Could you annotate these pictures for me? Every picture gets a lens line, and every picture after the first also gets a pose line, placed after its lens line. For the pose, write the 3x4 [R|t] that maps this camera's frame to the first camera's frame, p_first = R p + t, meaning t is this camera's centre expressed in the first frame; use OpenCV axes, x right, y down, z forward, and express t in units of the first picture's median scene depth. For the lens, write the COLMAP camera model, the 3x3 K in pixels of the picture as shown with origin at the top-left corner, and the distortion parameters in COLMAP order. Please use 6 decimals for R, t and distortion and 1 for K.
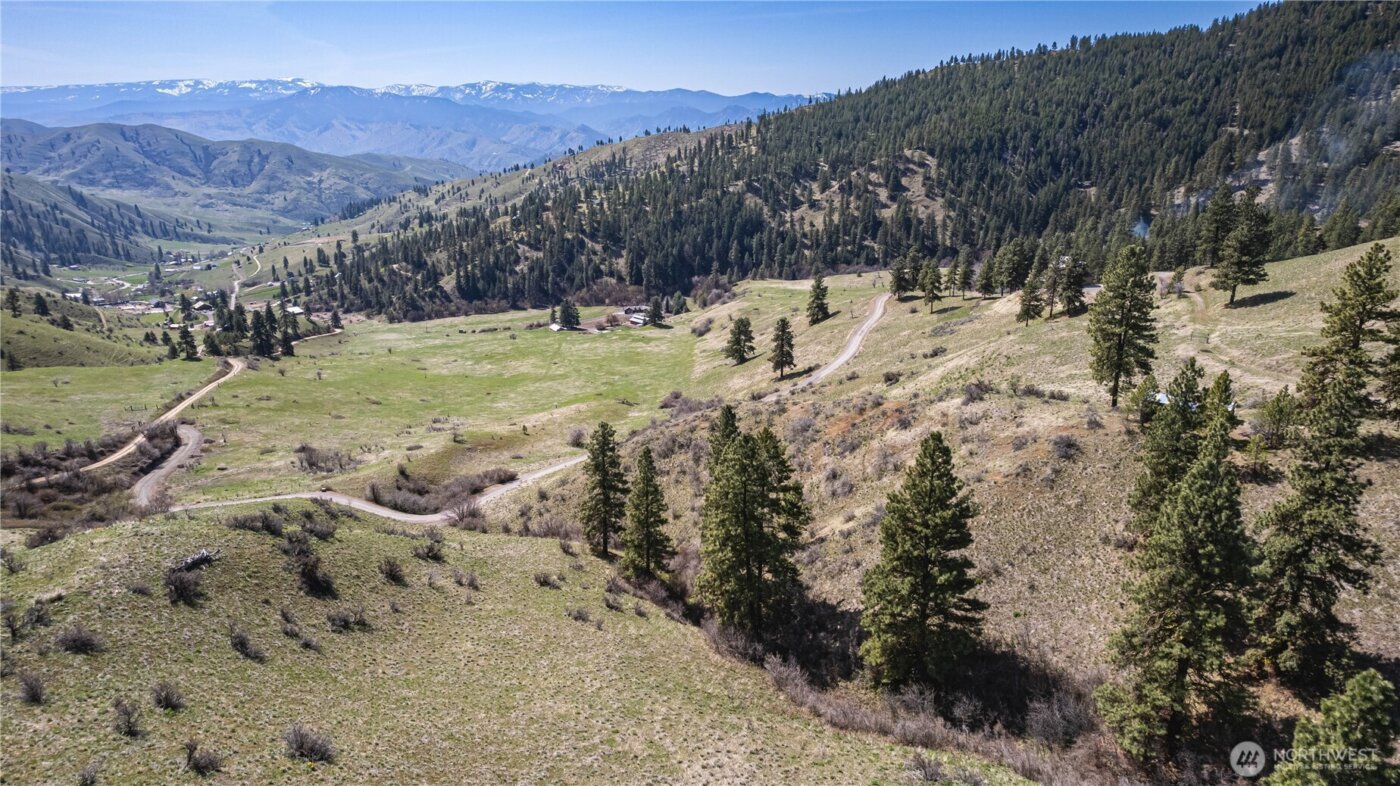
lens RADIAL K [[898.0, 0, 699.6], [0, 898.0, 401.4], [0, 0, 1]] dist [-0.077504, 0.088328]
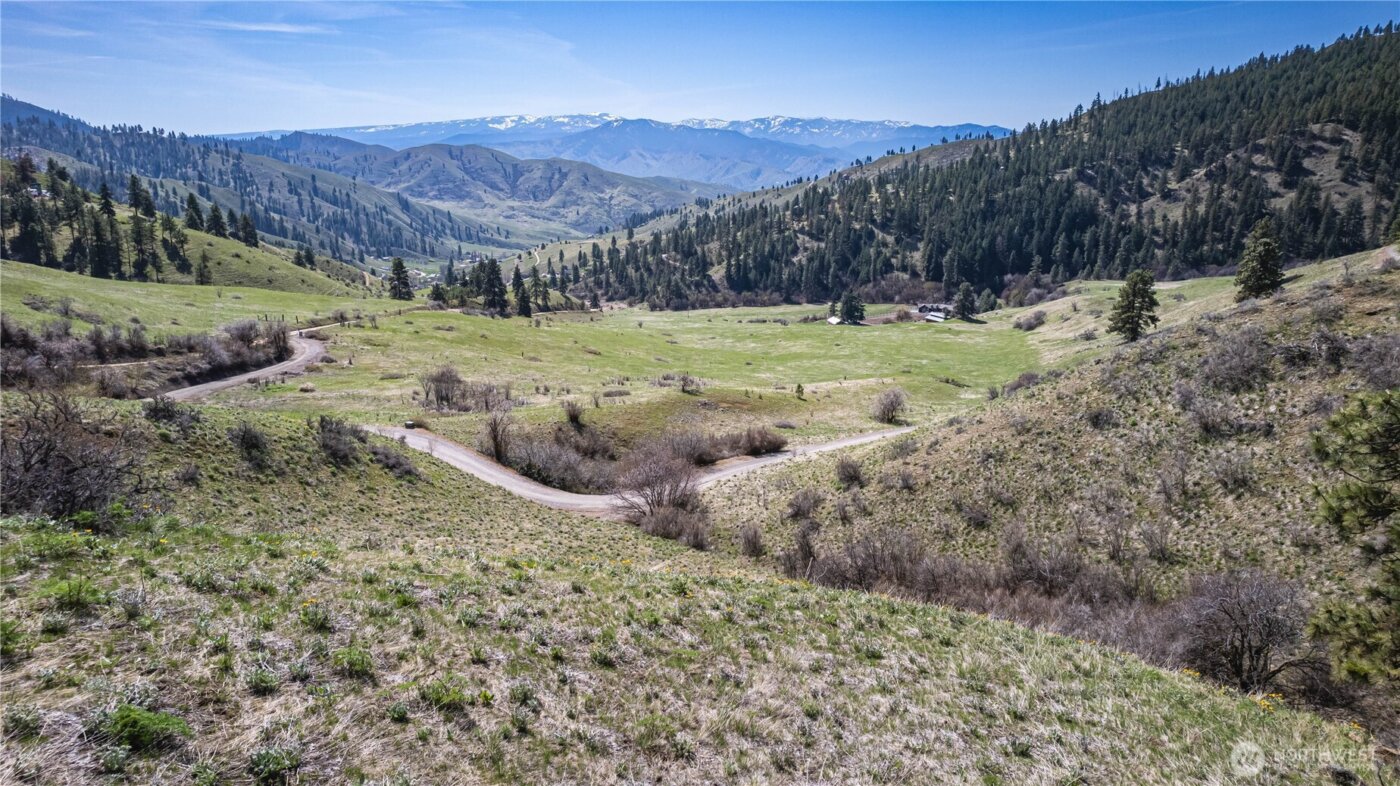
lens RADIAL K [[898.0, 0, 701.0], [0, 898.0, 401.0], [0, 0, 1]] dist [-0.077504, 0.088328]
pose [[0.954869, 0.084062, -0.284885, -0.028931], [-0.094946, 0.995179, -0.024585, 0.020033], [0.281444, 0.050524, 0.958246, 0.134854]]
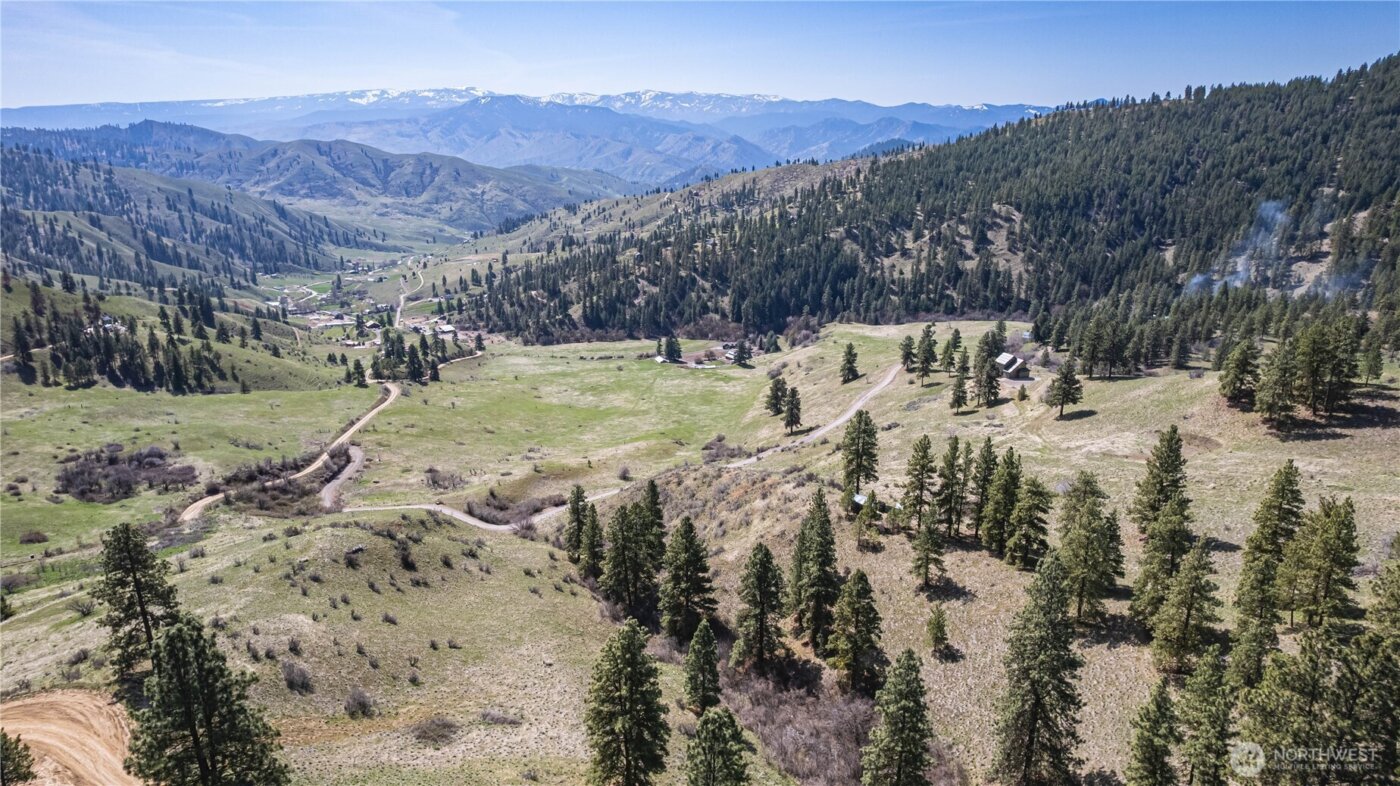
lens RADIAL K [[898.0, 0, 699.7], [0, 898.0, 404.7], [0, 0, 1]] dist [-0.077504, 0.088328]
pose [[0.986205, 0.052768, -0.156892, 0.059321], [-0.053430, 0.998572, 0.000002, -0.022139], [0.156668, 0.008381, 0.987616, -0.104153]]
